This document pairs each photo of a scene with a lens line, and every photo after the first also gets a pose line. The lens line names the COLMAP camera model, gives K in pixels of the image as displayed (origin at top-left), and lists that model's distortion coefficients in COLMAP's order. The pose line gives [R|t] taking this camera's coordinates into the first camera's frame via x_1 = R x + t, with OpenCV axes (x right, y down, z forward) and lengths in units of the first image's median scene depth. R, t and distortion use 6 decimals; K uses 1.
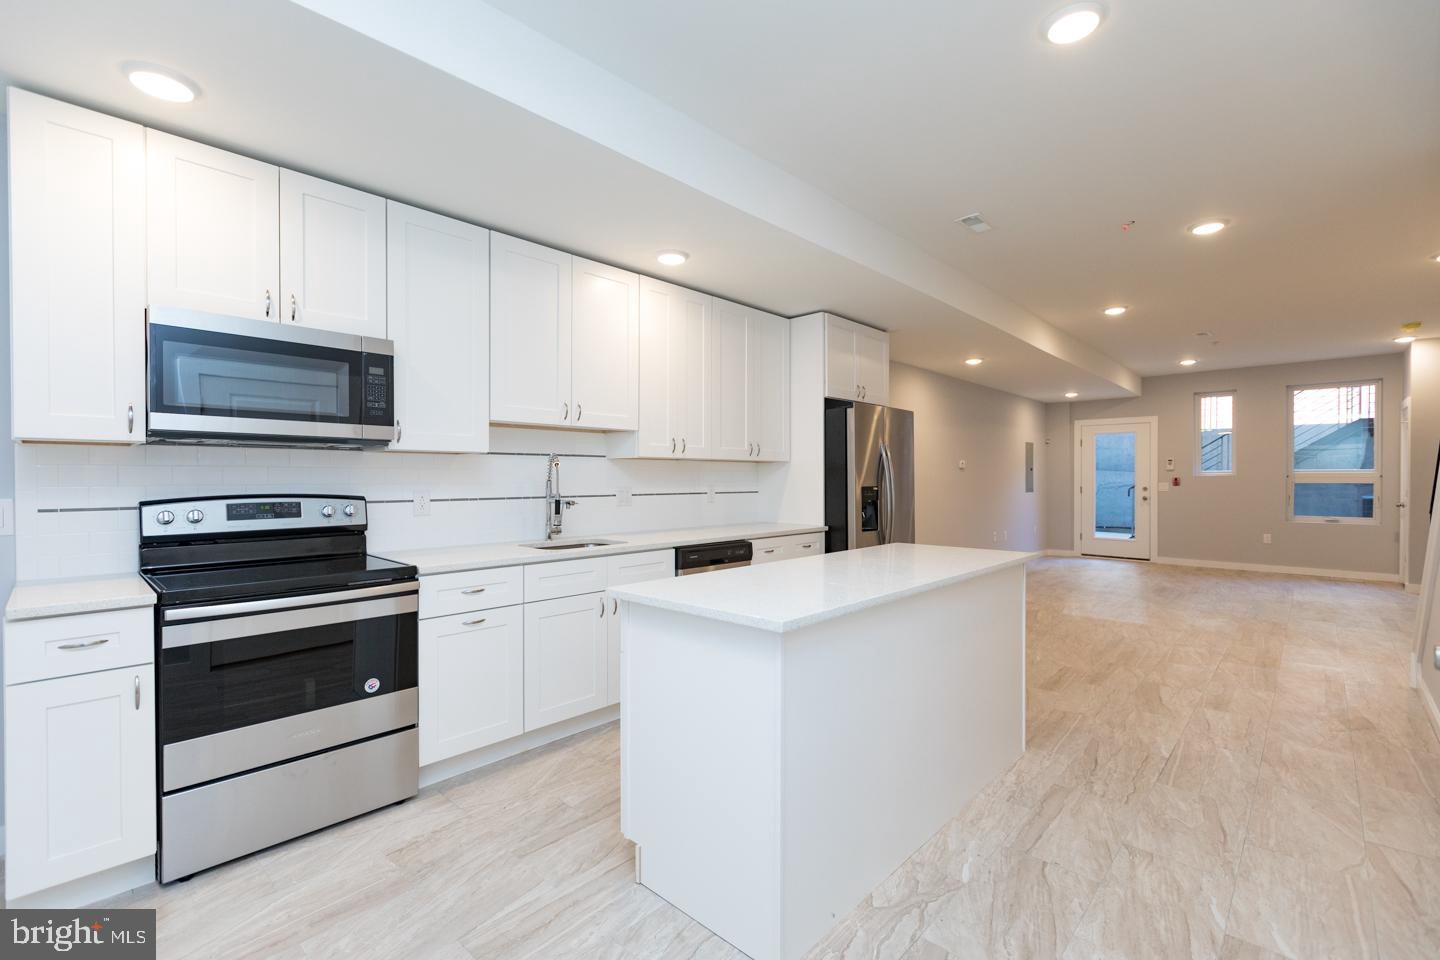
lens RADIAL K [[638.6, 0, 715.2], [0, 638.6, 483.0], [0, 0, 1]] dist [-0.000144, -0.000190]
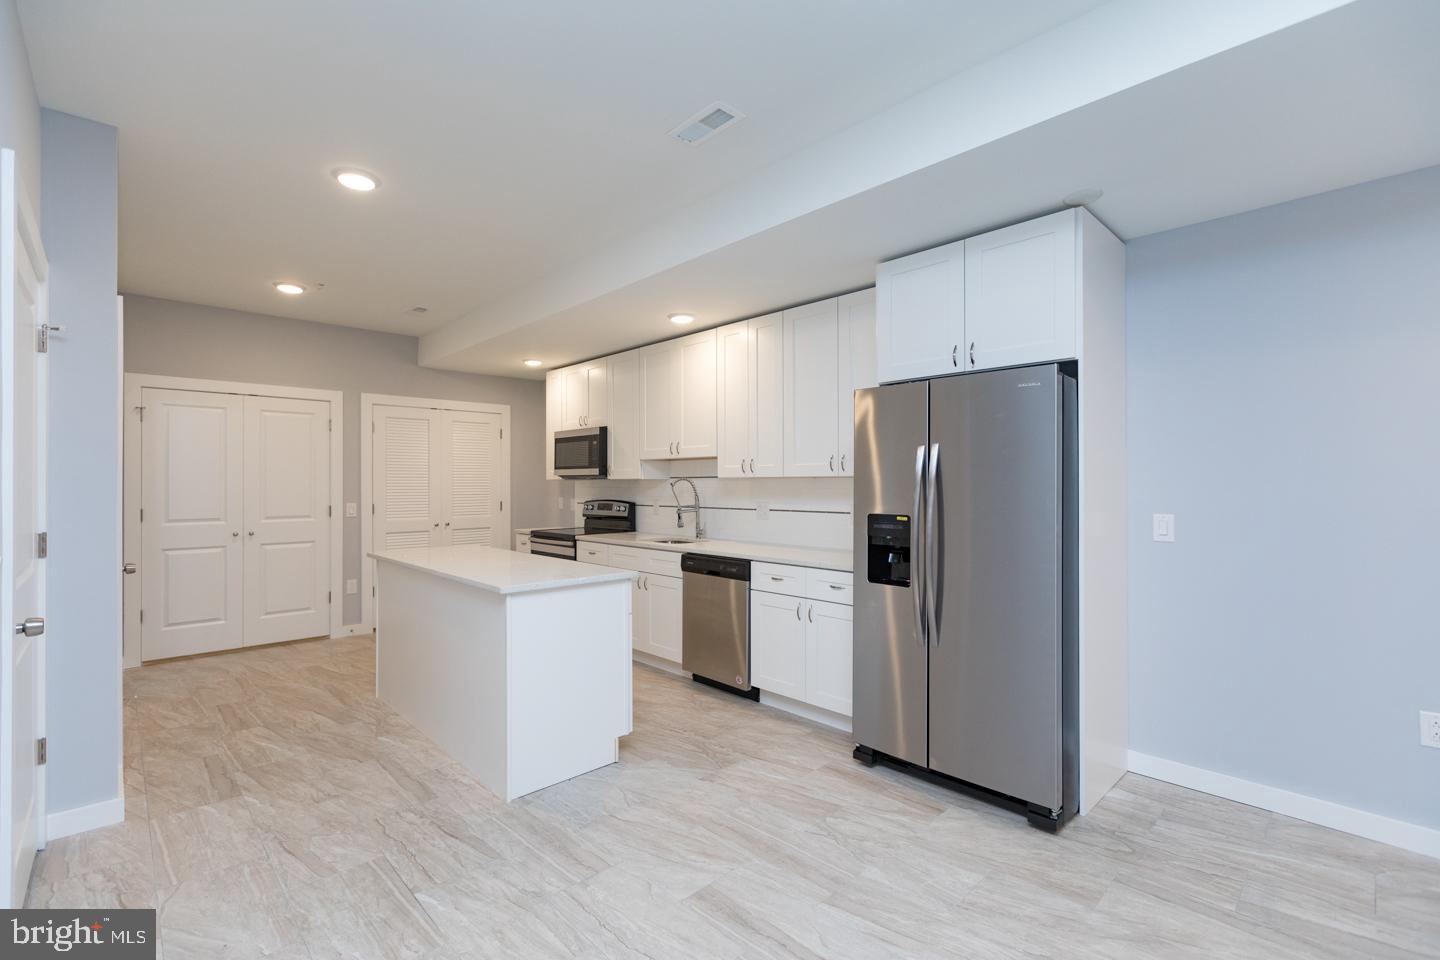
lens RADIAL K [[636.9, 0, 716.9], [0, 636.9, 481.2], [0, 0, 1]] dist [0.001574, -0.000823]
pose [[-0.052650, -0.004556, -0.998603, 1.024840], [-0.006609, 0.999969, -0.004214, -0.027637], [0.998591, 0.006378, -0.052678, 0.997478]]
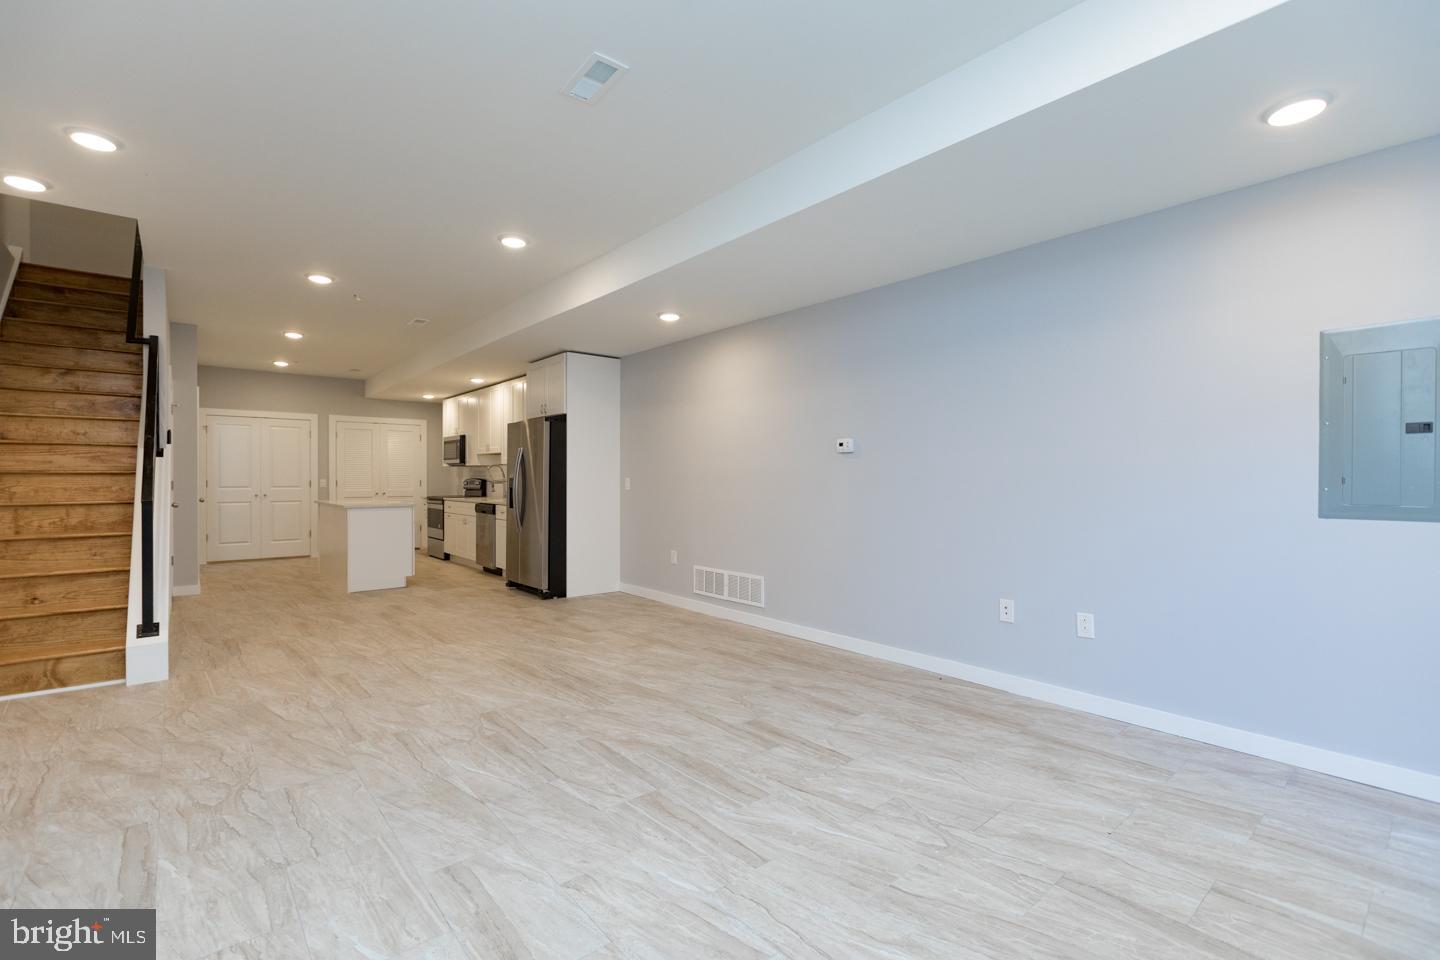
lens RADIAL K [[636.9, 0, 716.9], [0, 636.9, 481.2], [0, 0, 1]] dist [0.001574, -0.000823]
pose [[-0.112485, 0.004062, -0.993645, 1.908641], [-0.009531, 0.999941, 0.005166, 0.000957], [0.993608, 0.010051, -0.112439, 1.887513]]
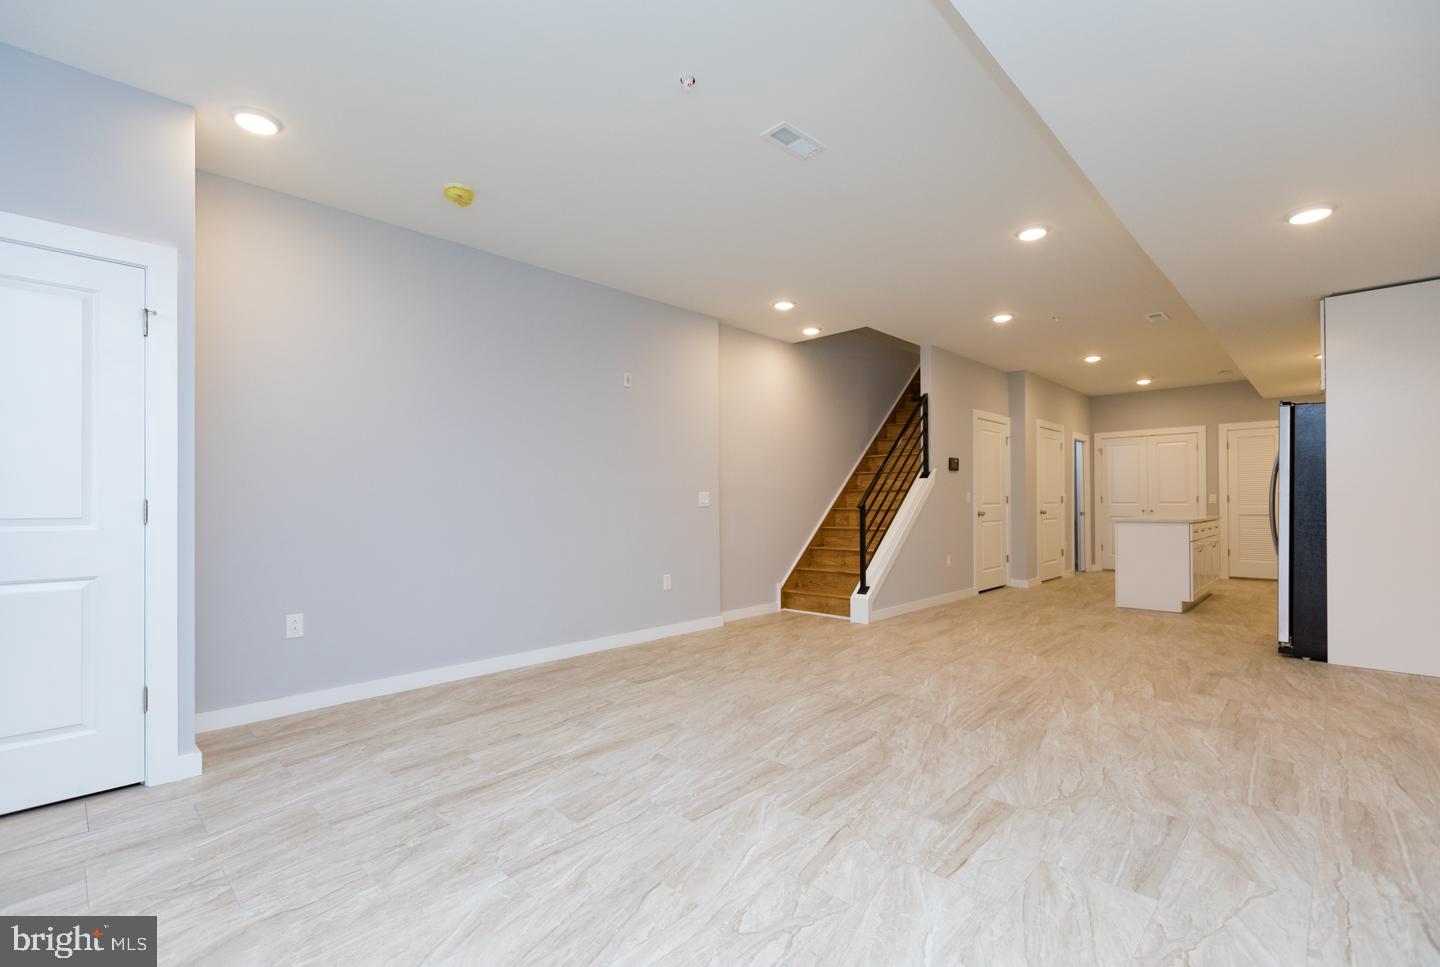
lens RADIAL K [[645.1, 0, 719.3], [0, 645.1, 501.2], [0, 0, 1]] dist [0.002916, 0.000335]
pose [[-0.999894, 0.006681, 0.012903, 1.371927], [0.006758, 0.999960, 0.005925, 0.018752], [-0.012863, 0.006012, -0.999899, 2.440727]]
